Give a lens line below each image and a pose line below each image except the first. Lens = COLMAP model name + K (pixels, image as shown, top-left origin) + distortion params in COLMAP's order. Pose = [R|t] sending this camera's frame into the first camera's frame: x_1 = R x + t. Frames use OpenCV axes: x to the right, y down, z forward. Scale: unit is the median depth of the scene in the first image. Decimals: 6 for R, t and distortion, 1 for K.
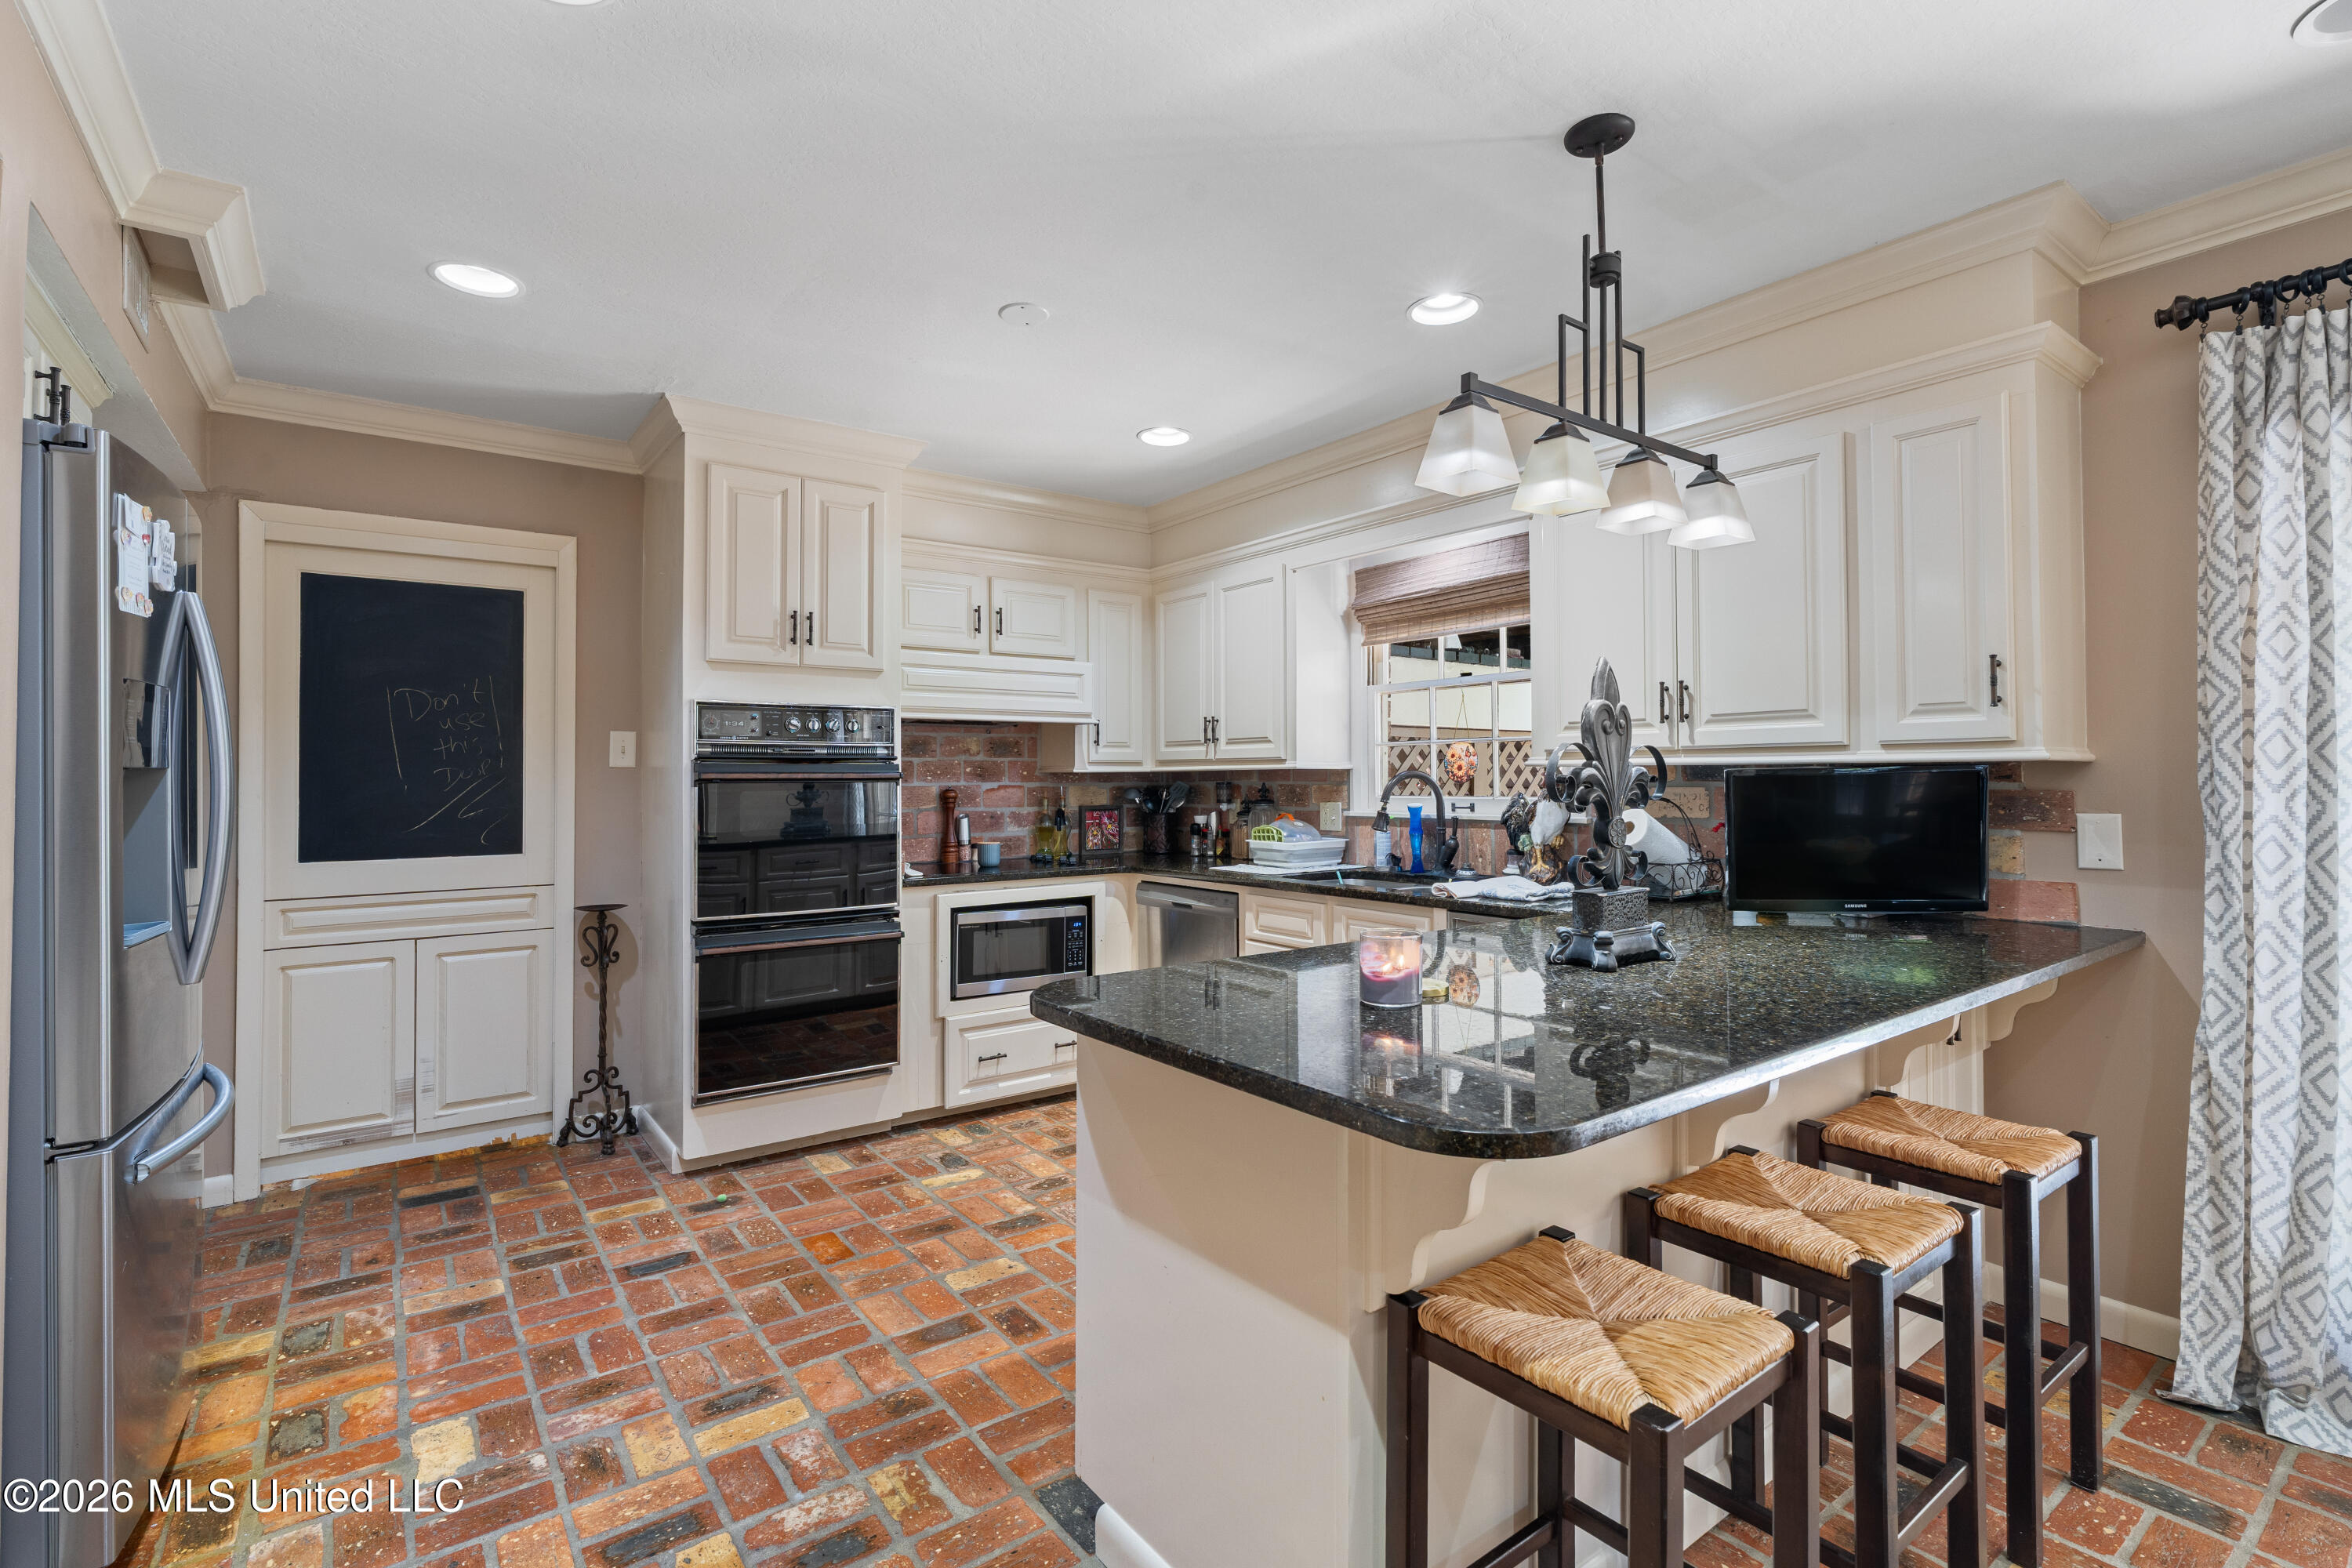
lens RADIAL K [[1058.3, 0, 1164.5], [0, 1058.3, 766.6], [0, 0, 1]] dist [-0.006887, 0.002491]
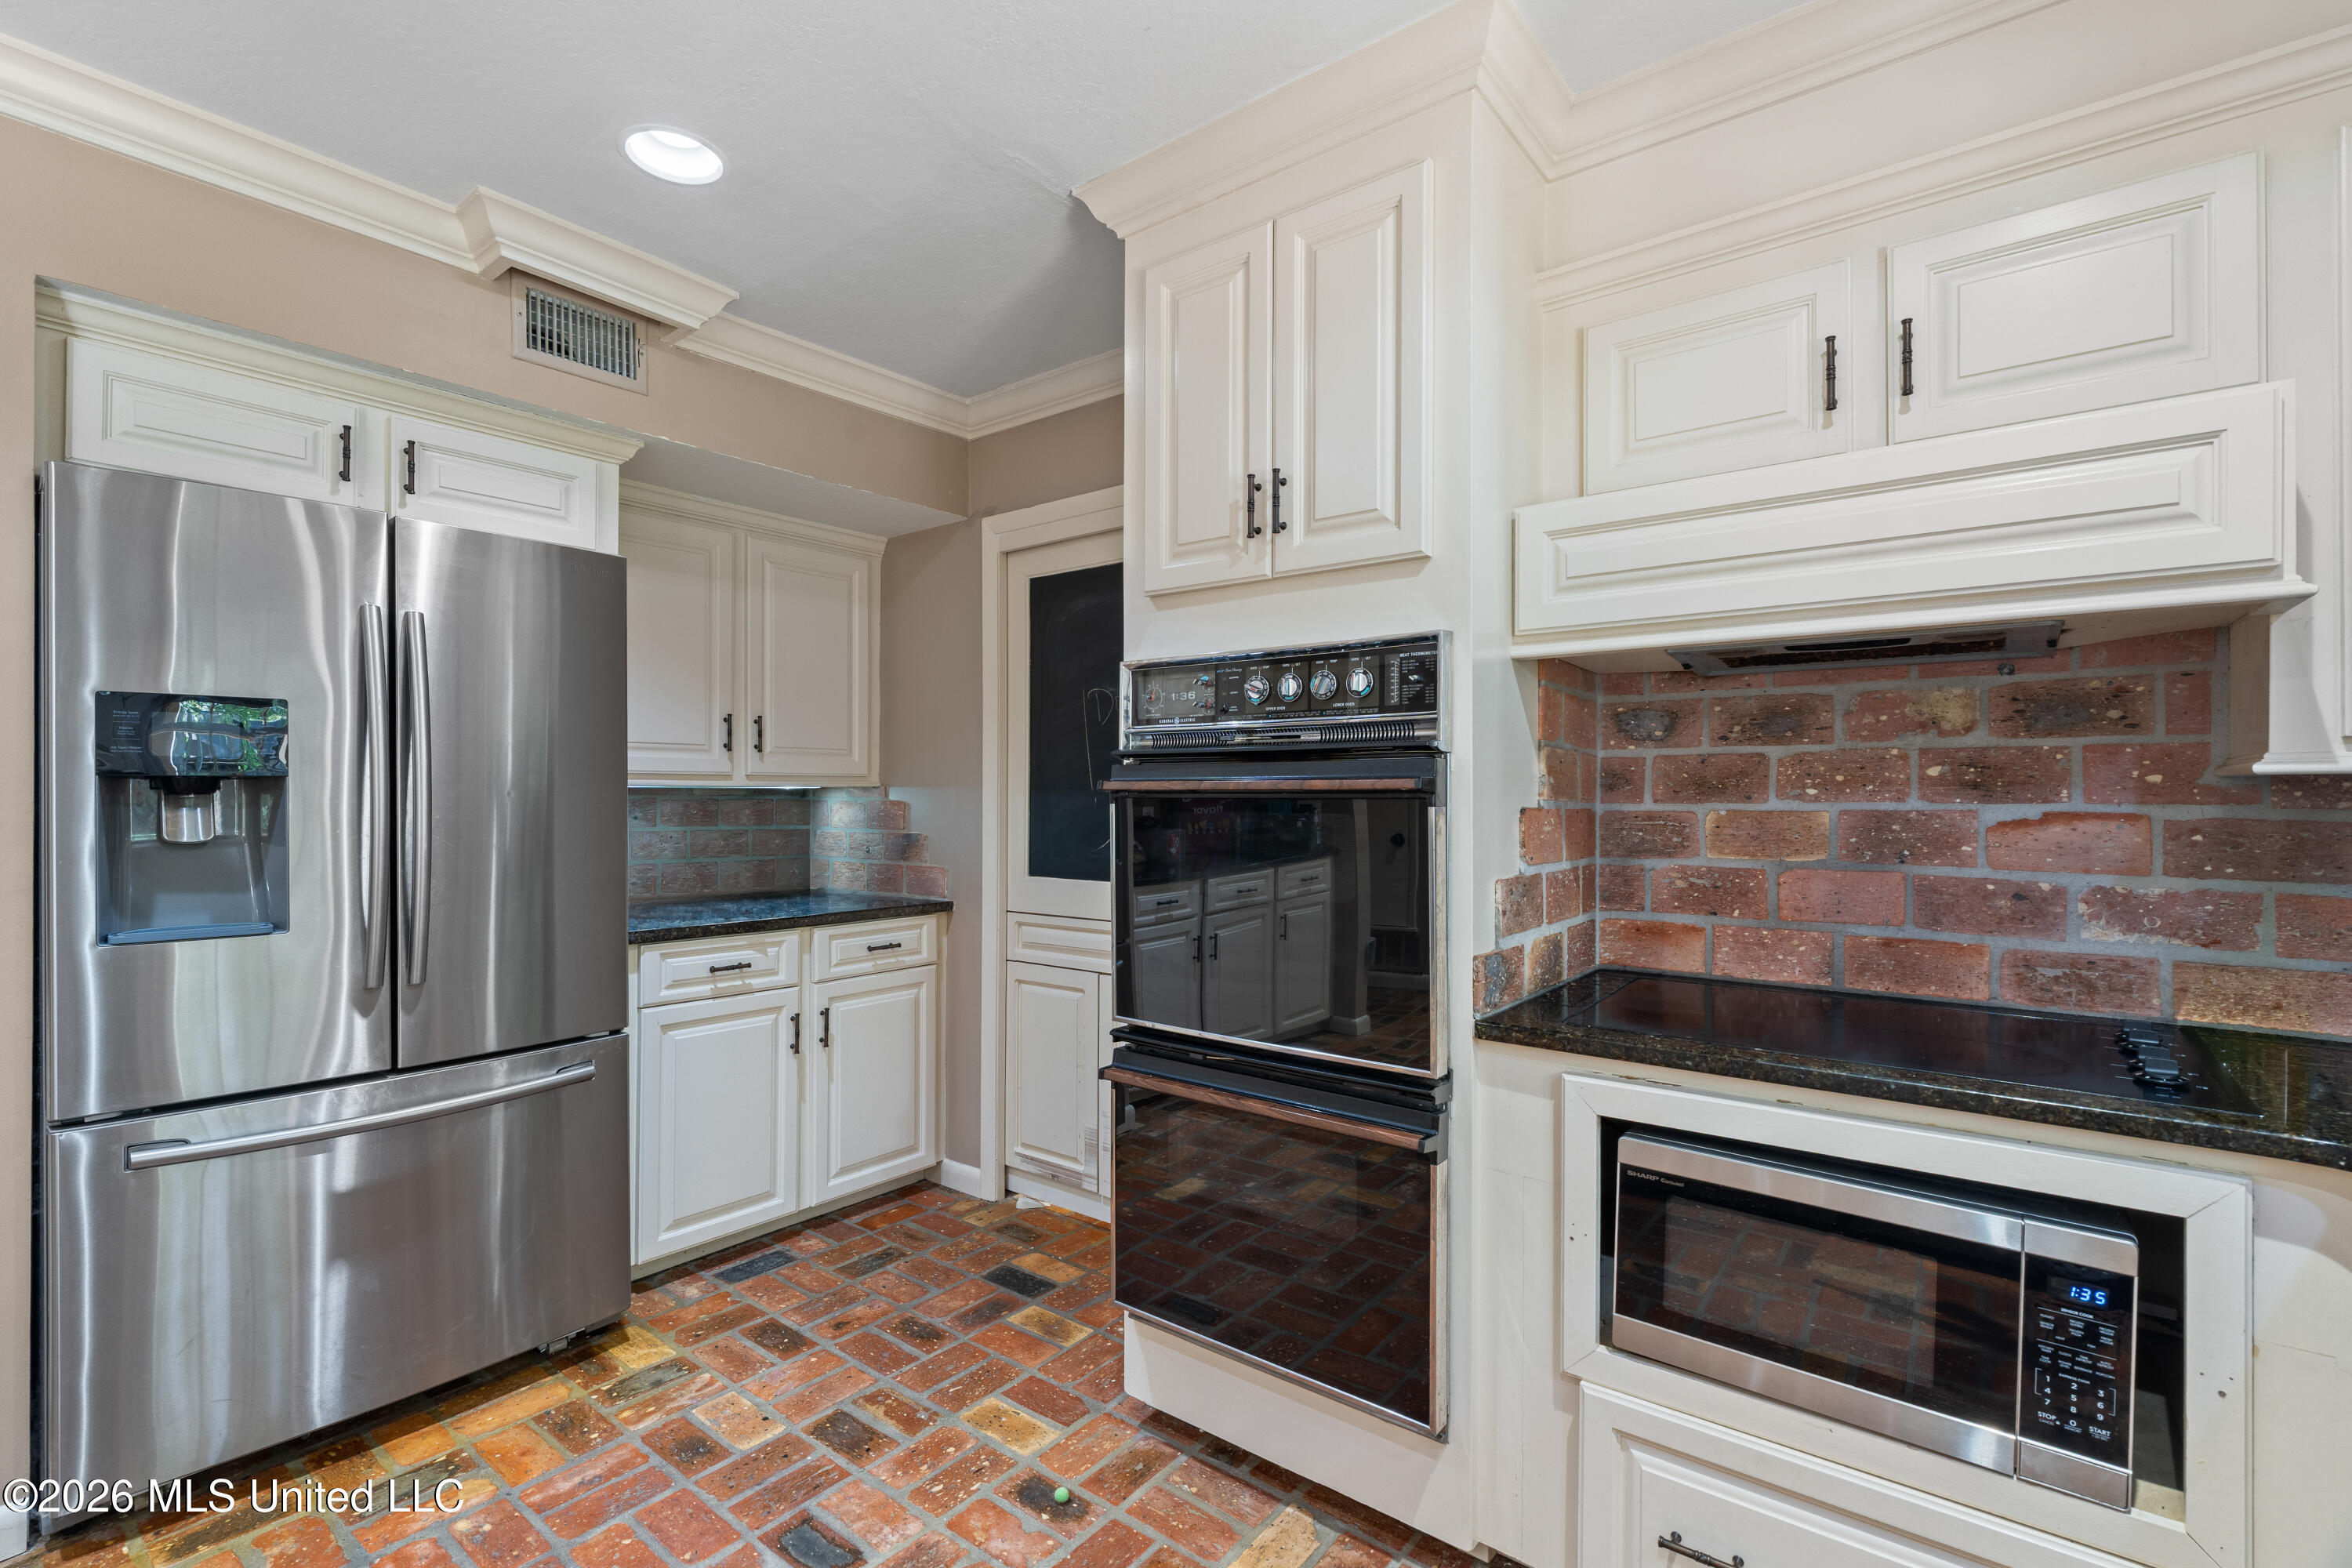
lens RADIAL K [[1058.3, 0, 1174.4], [0, 1058.3, 797.4], [0, 0, 1]] dist [-0.006887, 0.002491]
pose [[0.273386, 0.007074, -0.961878, 0.149353], [0.007290, 0.999929, 0.009426, 0.009160], [0.961877, -0.009589, 0.273315, 0.803031]]
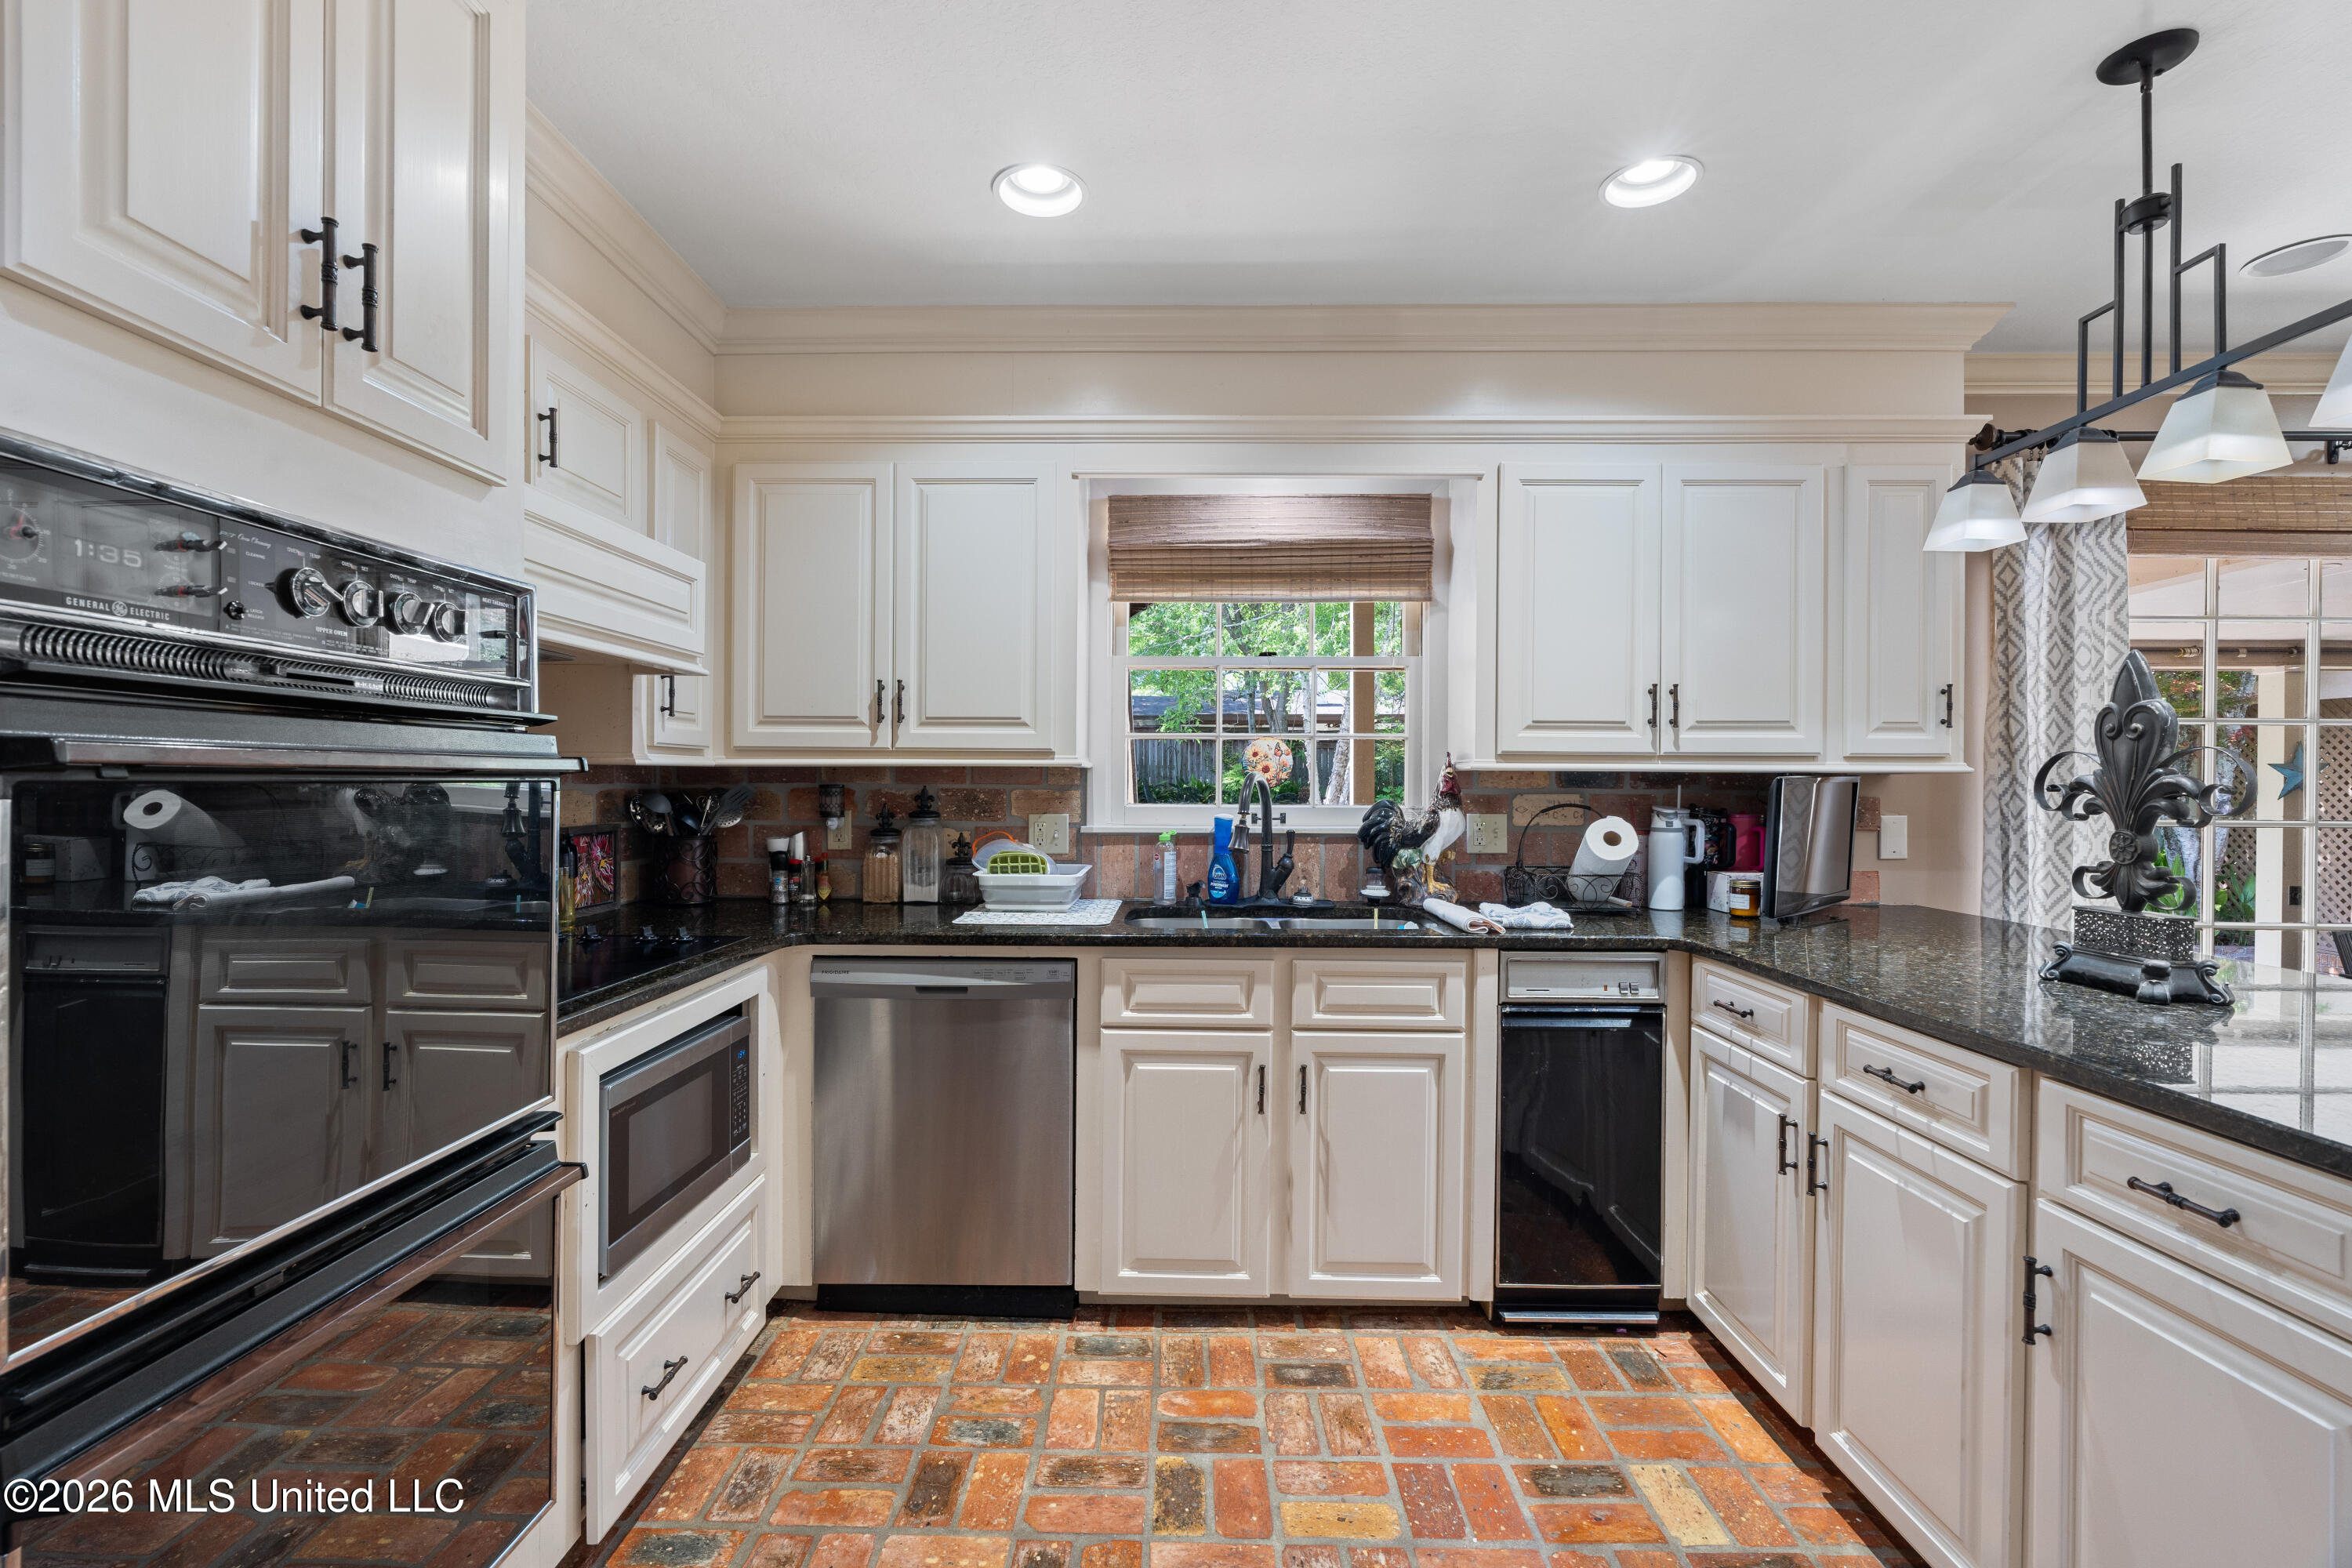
lens RADIAL K [[1058.3, 0, 1177.1], [0, 1058.3, 792.2], [0, 0, 1]] dist [-0.006887, 0.002491]
pose [[0.613627, 0.000725, 0.789596, -0.432229], [-0.017488, 0.999767, 0.012673, 0.010325], [-0.789402, -0.021585, 0.613496, 0.603567]]
